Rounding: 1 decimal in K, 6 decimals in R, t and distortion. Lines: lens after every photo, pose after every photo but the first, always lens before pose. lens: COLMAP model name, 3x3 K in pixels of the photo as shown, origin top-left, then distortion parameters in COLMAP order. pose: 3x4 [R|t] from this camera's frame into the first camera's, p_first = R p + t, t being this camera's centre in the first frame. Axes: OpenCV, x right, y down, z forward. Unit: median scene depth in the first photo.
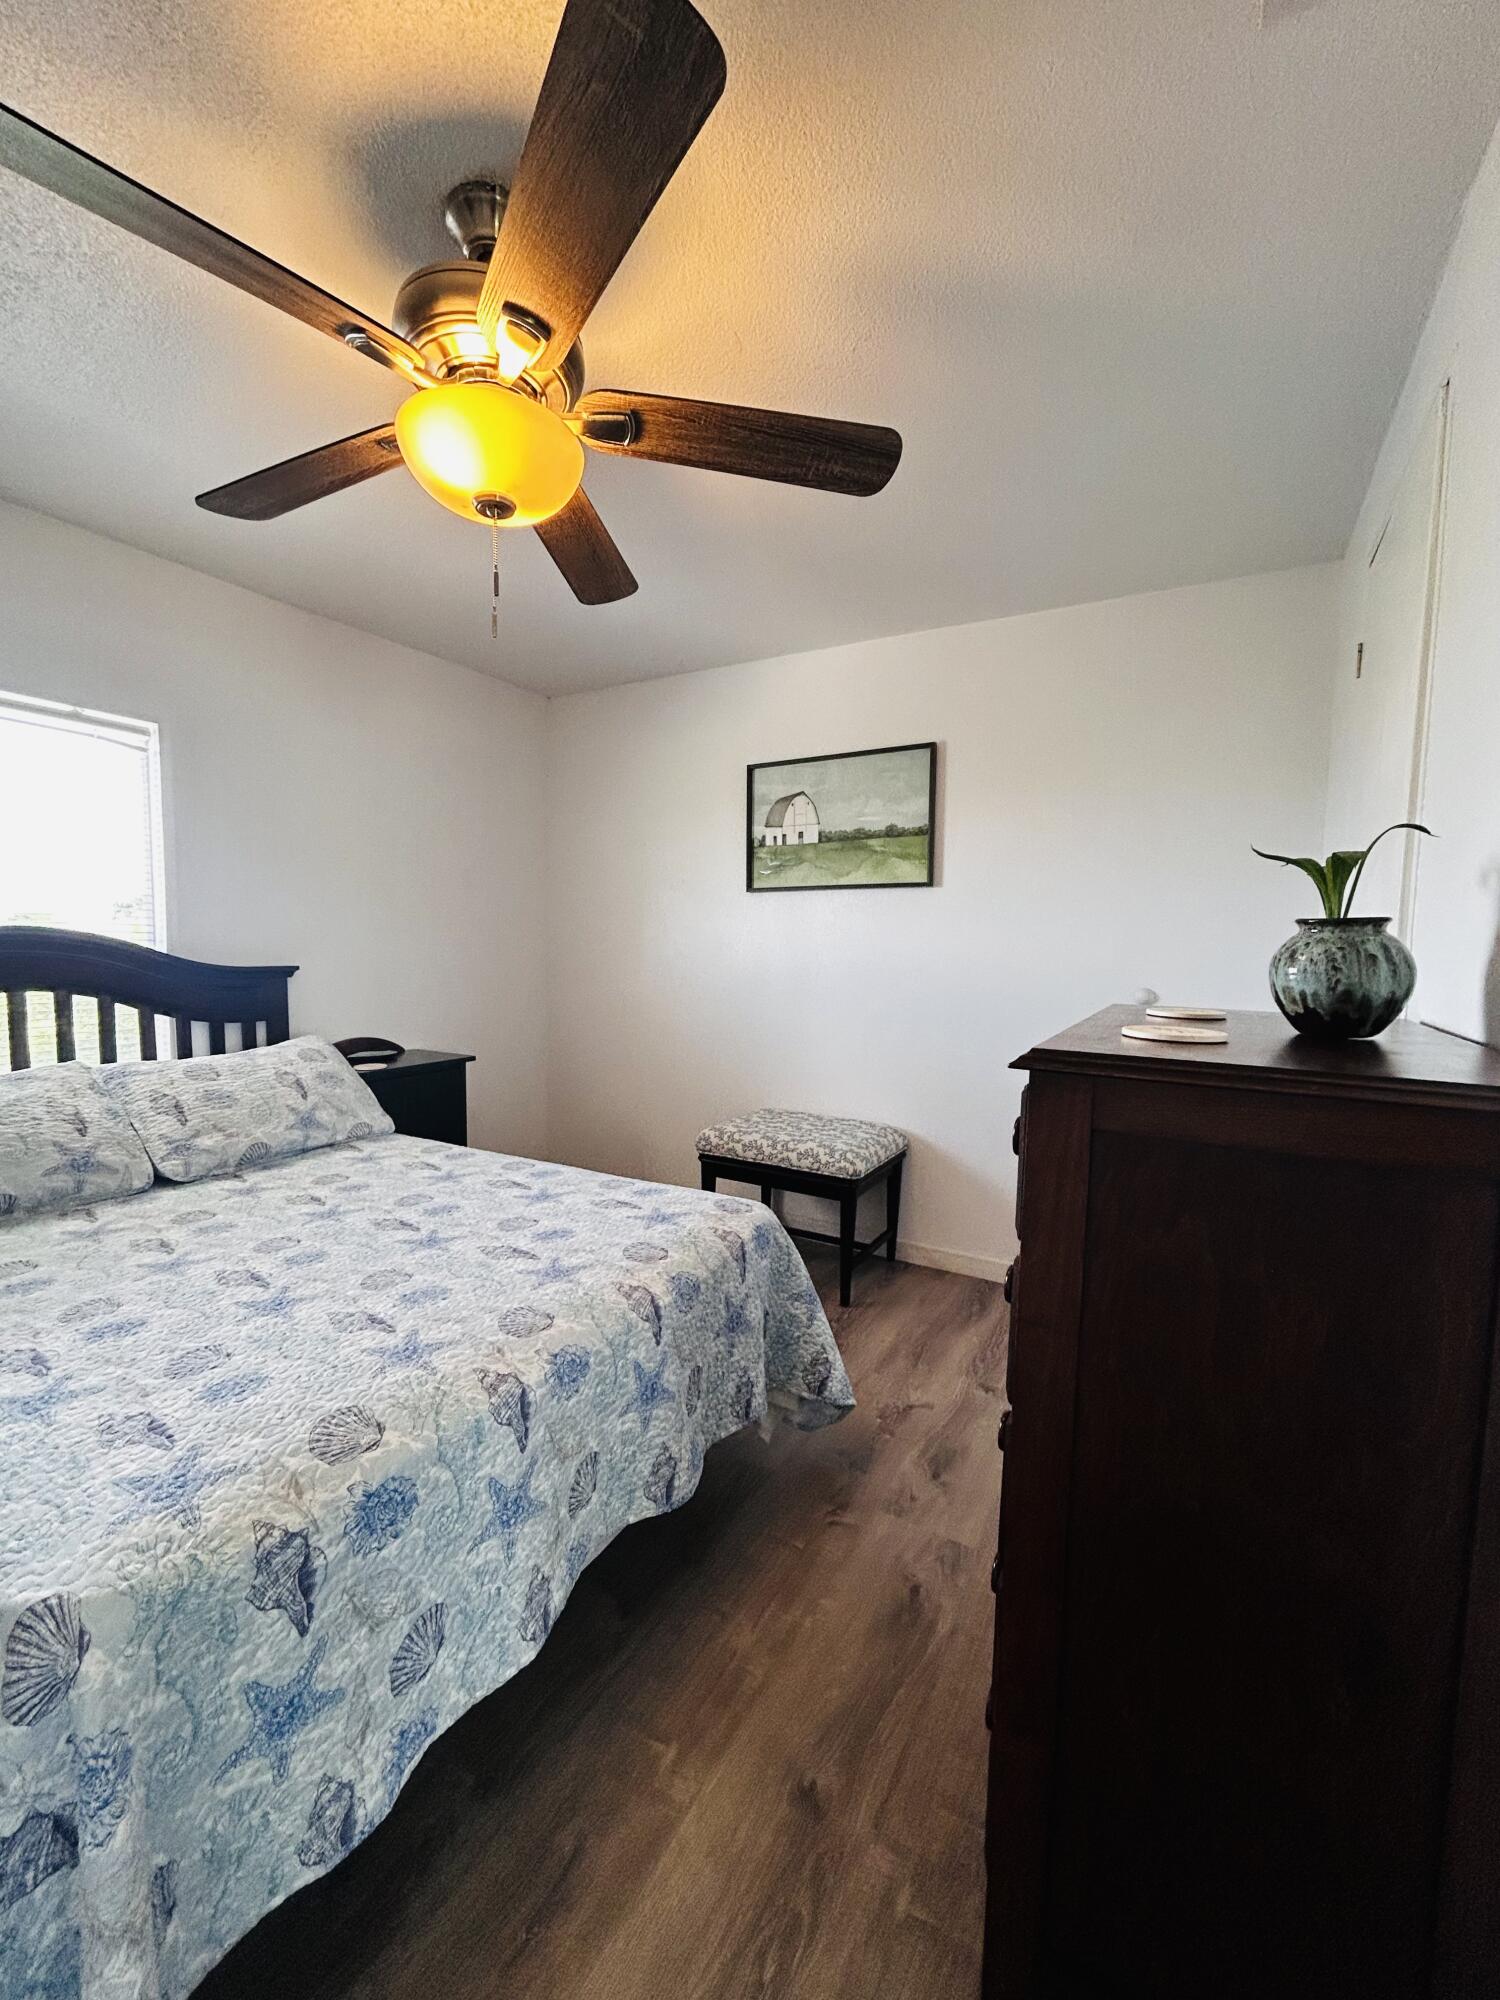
lens RADIAL K [[811.1, 0, 753.3], [0, 811.1, 1001.8], [0, 0, 1]] dist [0.001709, 0.000246]
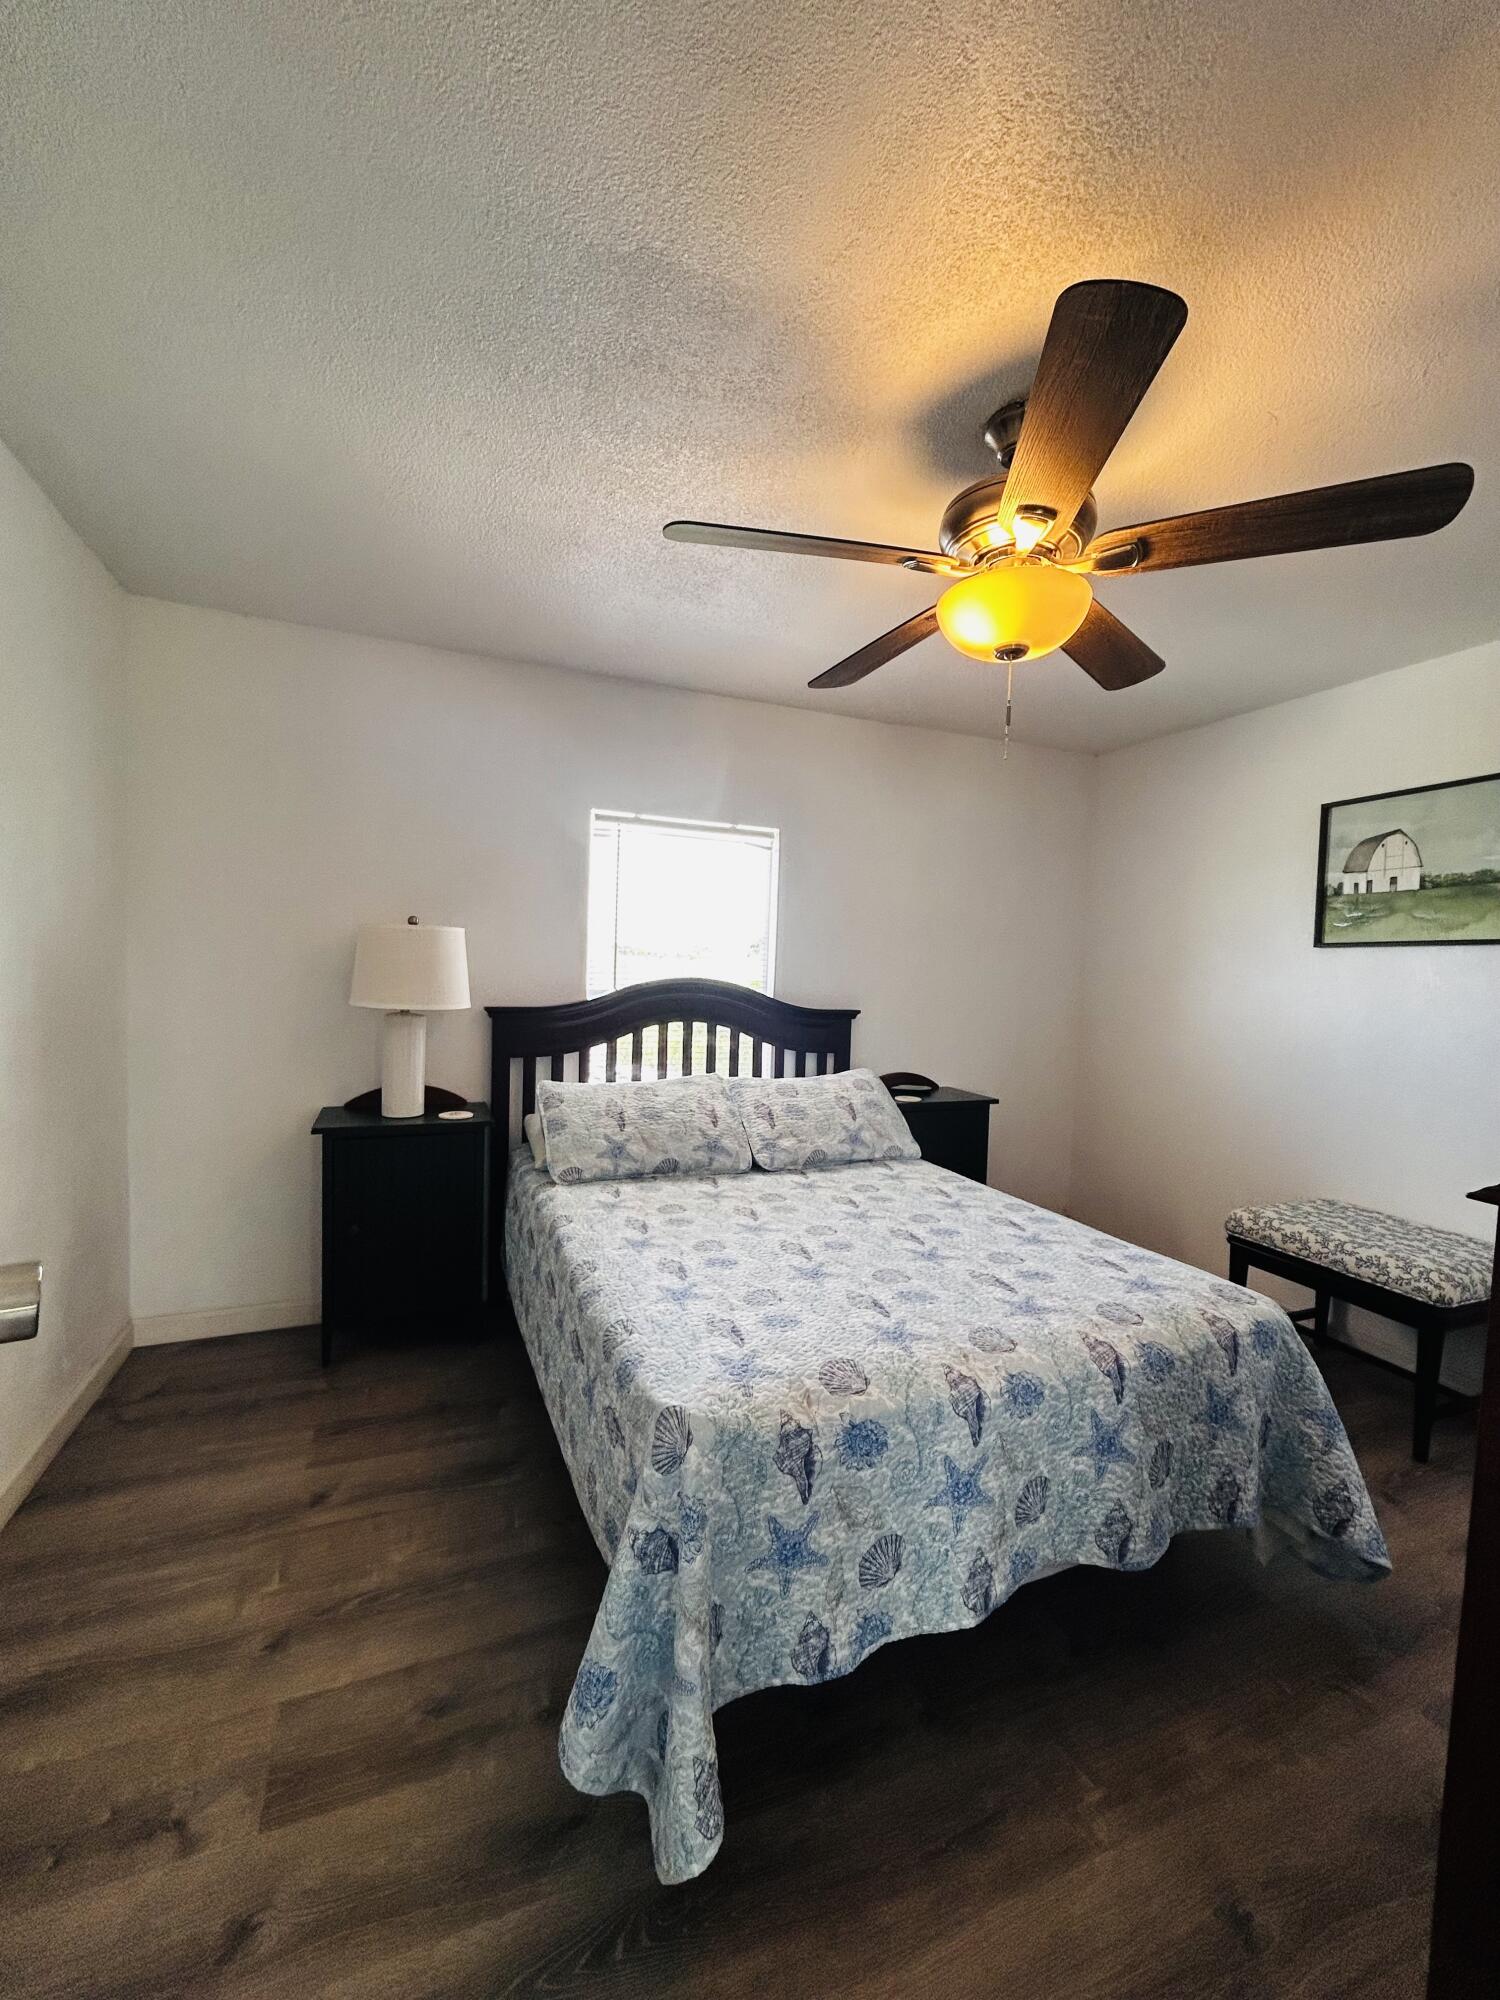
lens RADIAL K [[811.1, 0, 758.1], [0, 811.1, 1009.4], [0, 0, 1]] dist [0.001709, 0.000246]
pose [[0.793880, 0.047126, -0.606246, 0.116568], [-0.069915, 0.997454, -0.014018, -0.033628], [0.604042, 0.053514, 0.795154, -0.130173]]
